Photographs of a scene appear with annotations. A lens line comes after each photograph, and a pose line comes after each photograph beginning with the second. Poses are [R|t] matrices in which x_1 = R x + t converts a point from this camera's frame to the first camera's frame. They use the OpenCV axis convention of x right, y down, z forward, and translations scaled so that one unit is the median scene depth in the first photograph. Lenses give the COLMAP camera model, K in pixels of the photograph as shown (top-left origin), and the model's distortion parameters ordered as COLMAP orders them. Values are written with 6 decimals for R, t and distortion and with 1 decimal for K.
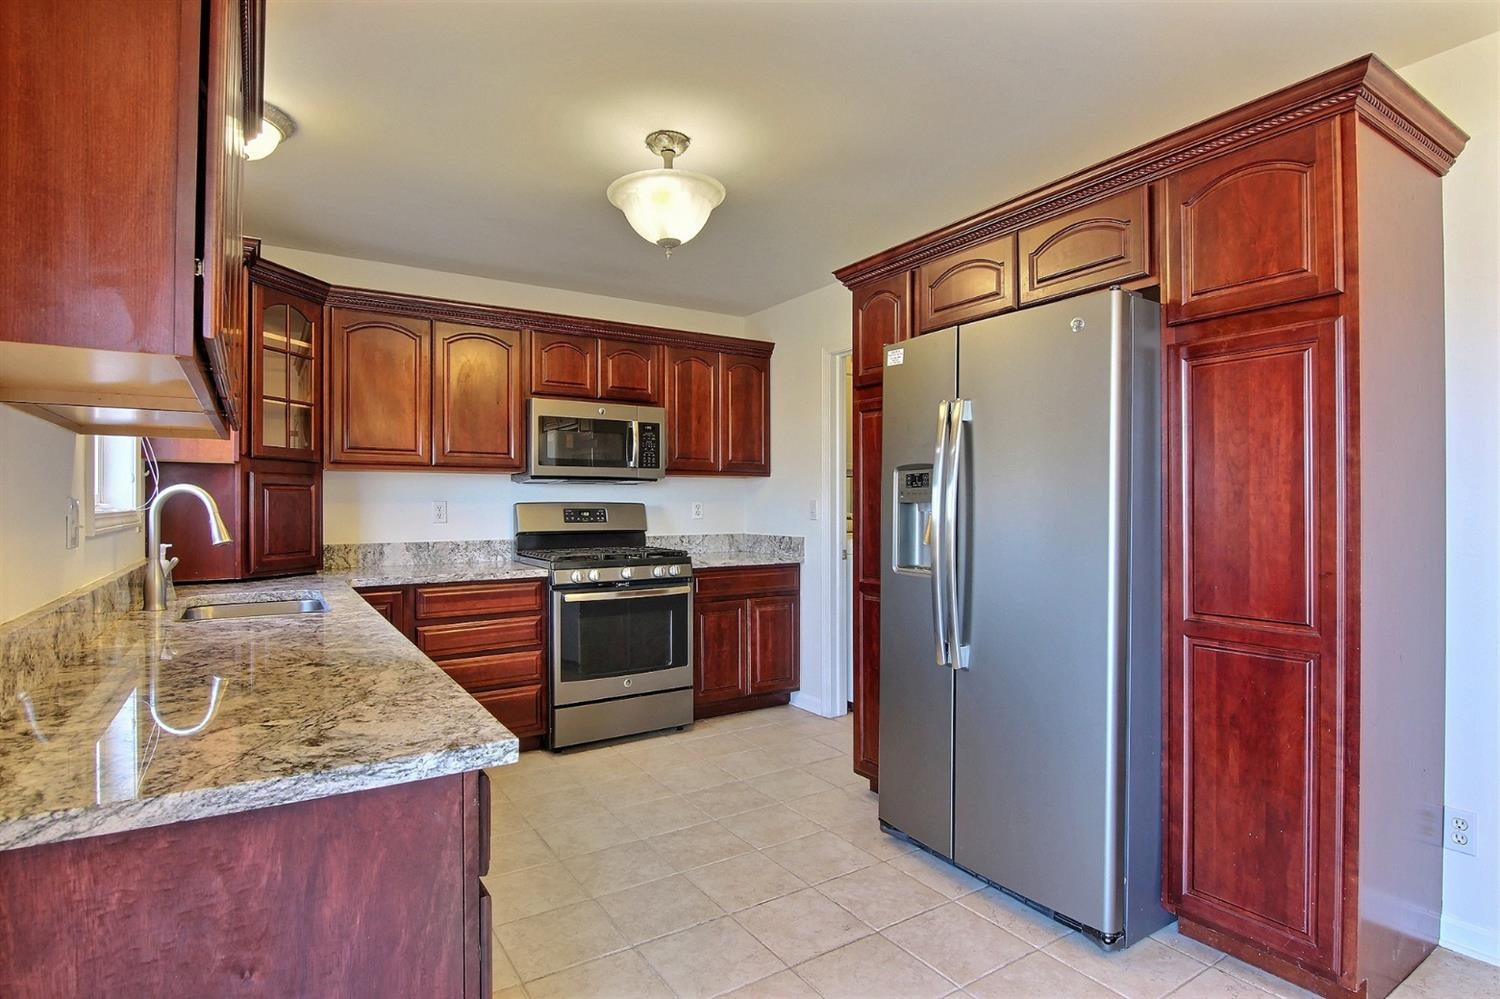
lens RADIAL K [[768.3, 0, 750.0], [0, 768.3, 499.5], [0, 0, 1]] dist [-0.003650, -0.013222]
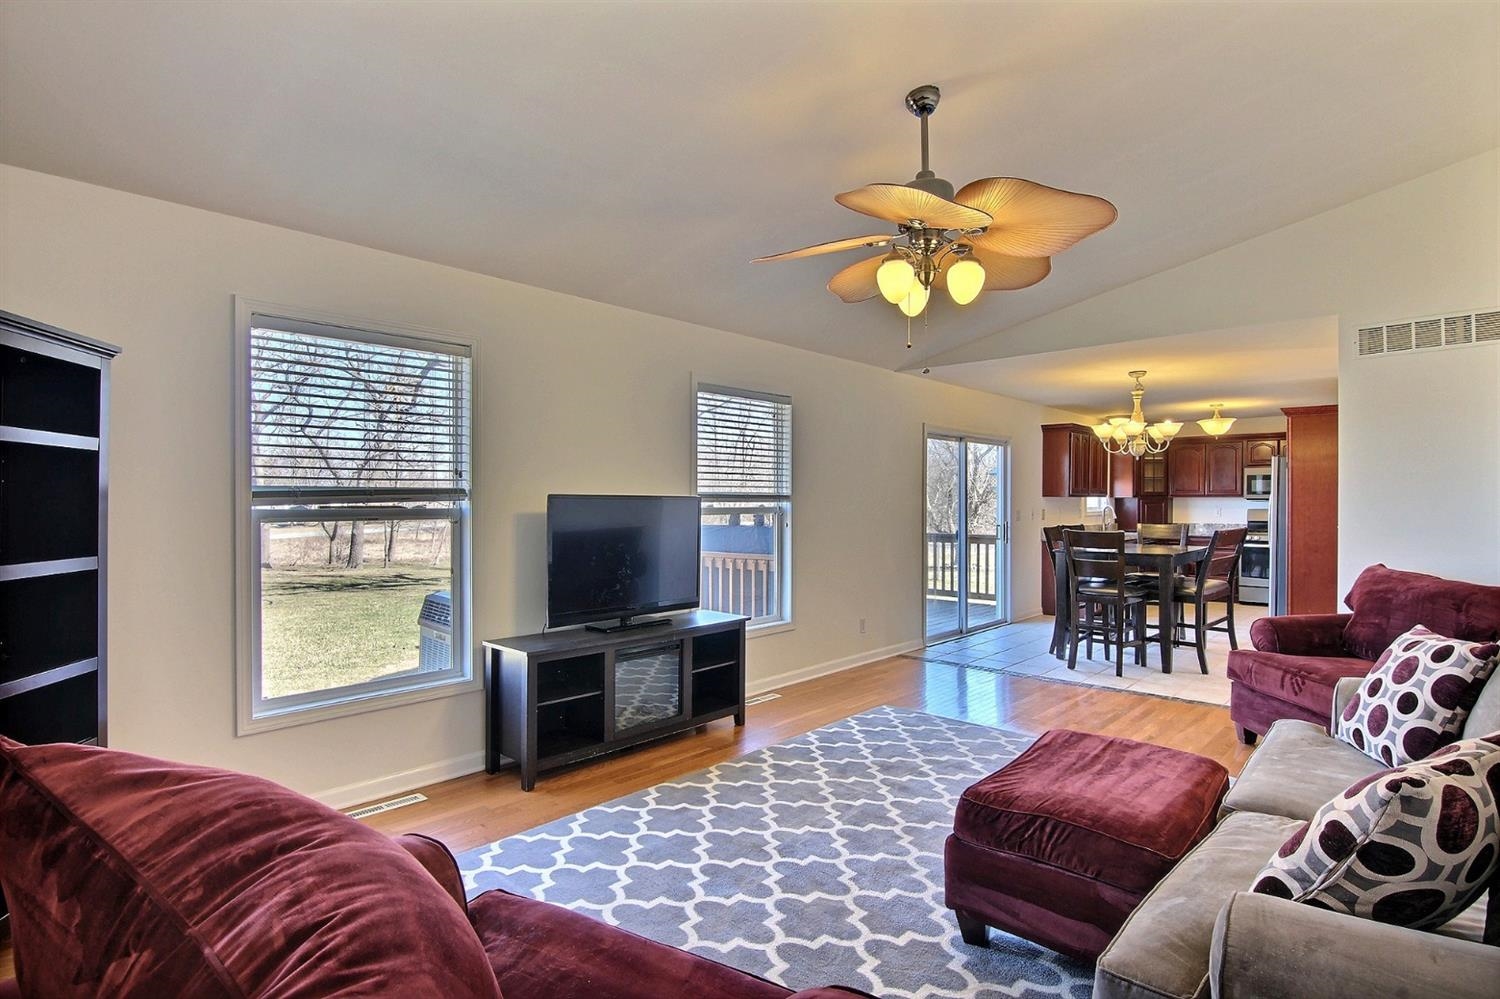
lens RADIAL K [[768.3, 0, 750.0], [0, 768.3, 499.5], [0, 0, 1]] dist [-0.003650, -0.013222]
pose [[0.253790, 0.006270, -0.967239, 1.873481], [0.006265, 0.999947, 0.008126, -0.064895], [0.967239, -0.008122, 0.253737, -1.319302]]
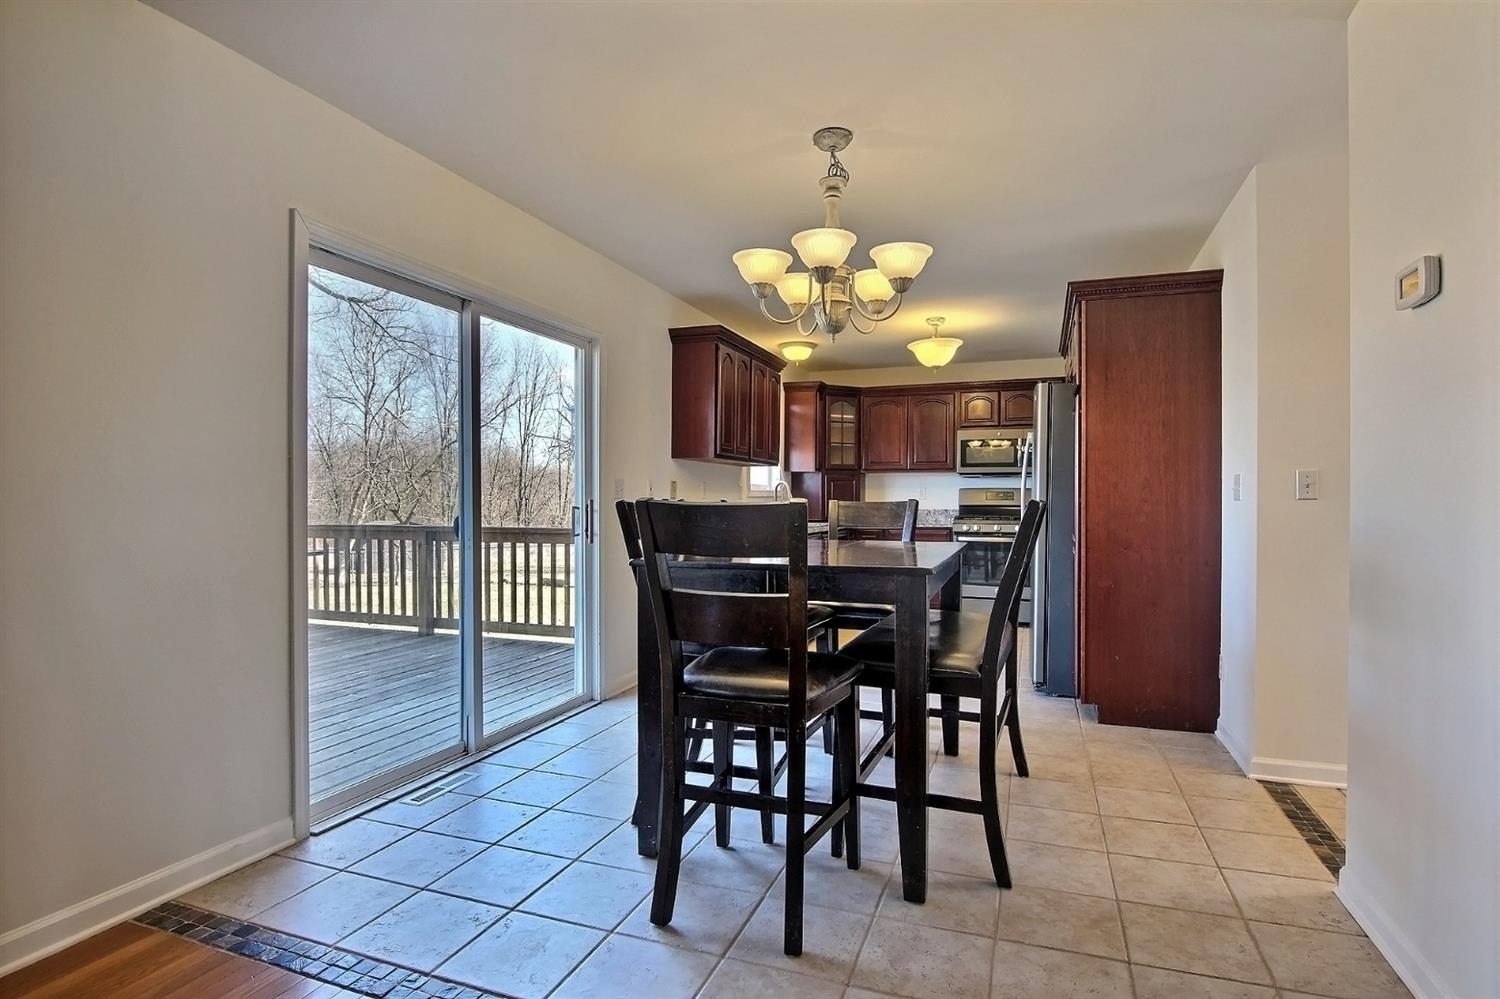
lens RADIAL K [[768.3, 0, 750.0], [0, 768.3, 499.5], [0, 0, 1]] dist [-0.003650, -0.013222]
pose [[0.598865, 0.006736, -0.800822, 0.928900], [0.003072, 0.999938, 0.010708, 0.010975], [0.800844, -0.008873, 0.598807, -0.510415]]
